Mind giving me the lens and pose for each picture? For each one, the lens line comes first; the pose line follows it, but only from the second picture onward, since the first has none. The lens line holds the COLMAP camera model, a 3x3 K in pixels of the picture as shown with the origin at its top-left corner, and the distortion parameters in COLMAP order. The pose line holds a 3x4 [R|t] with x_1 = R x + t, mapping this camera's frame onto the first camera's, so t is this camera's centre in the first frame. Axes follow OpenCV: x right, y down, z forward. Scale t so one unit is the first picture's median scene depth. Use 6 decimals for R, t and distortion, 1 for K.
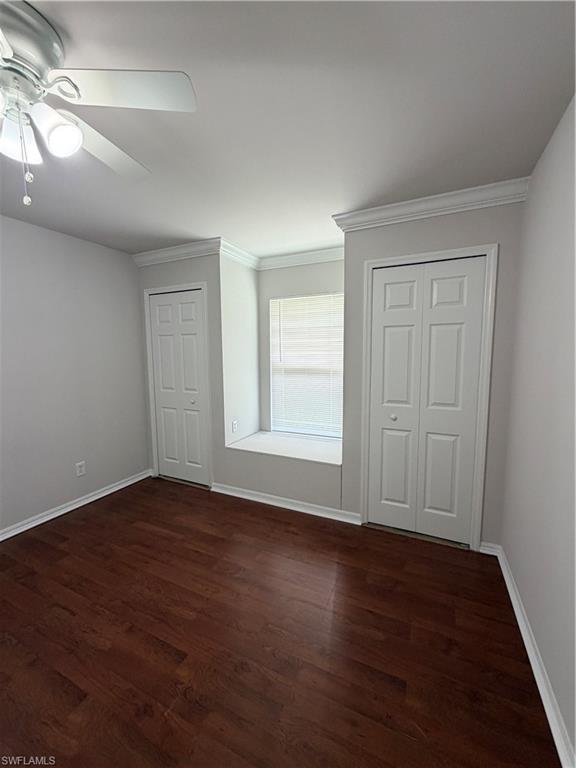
lens RADIAL K [[307.6, 0, 287.2], [0, 307.6, 381.5], [0, 0, 1]] dist [0.000882, 0.000608]
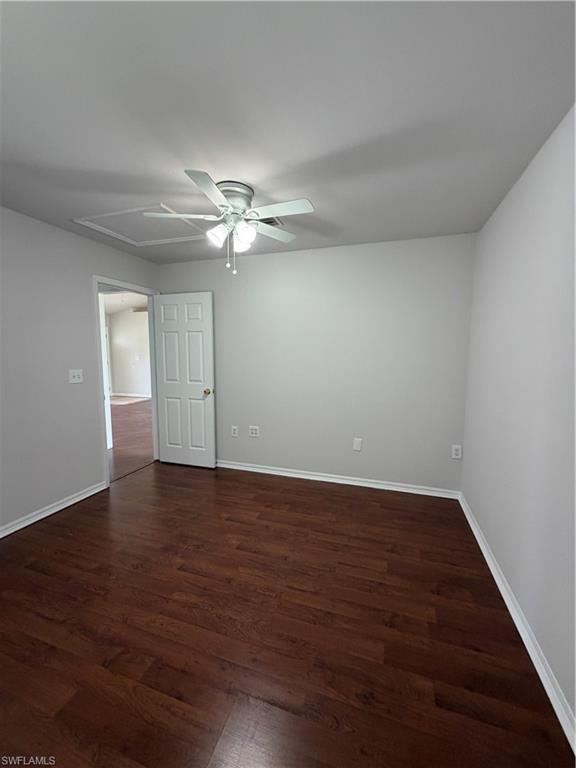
lens RADIAL K [[307.6, 0, 287.2], [0, 307.6, 381.5], [0, 0, 1]] dist [0.000882, 0.000608]
pose [[-0.992179, 0.011536, -0.124290, -0.548330], [-0.013661, 0.979705, 0.199980, -0.174873], [0.124074, 0.200114, -0.971885, 1.880202]]
